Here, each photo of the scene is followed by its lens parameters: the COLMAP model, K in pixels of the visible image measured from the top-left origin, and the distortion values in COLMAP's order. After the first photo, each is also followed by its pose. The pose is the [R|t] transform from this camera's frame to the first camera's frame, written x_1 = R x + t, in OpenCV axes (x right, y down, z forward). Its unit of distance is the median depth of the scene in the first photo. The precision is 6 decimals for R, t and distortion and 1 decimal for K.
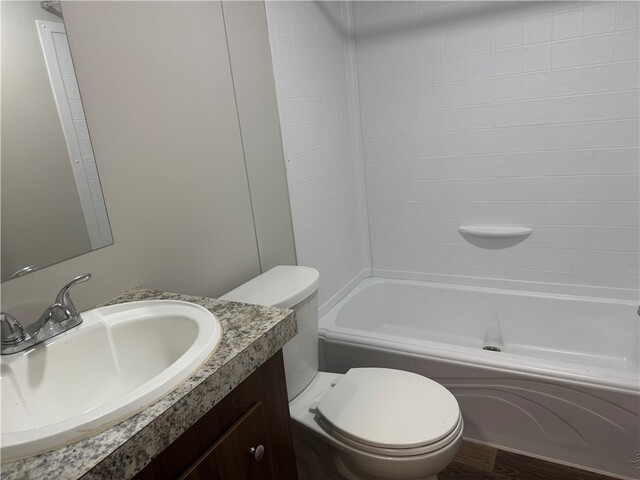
lens RADIAL K [[449.7, 0, 320.0], [0, 449.7, 240.0], [0, 0, 1]] dist [0.055002, -0.071140]
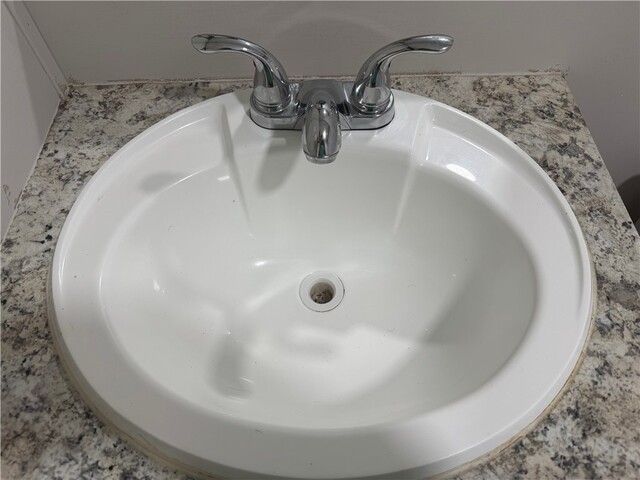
lens RADIAL K [[449.7, 0, 320.0], [0, 449.7, 240.0], [0, 0, 1]] dist [0.055002, -0.071140]
pose [[0.501783, 0.773090, -0.388003, -0.264729], [-0.268704, 0.565684, 0.779615, -0.126885], [0.822199, -0.286940, 0.491583, 0.653075]]
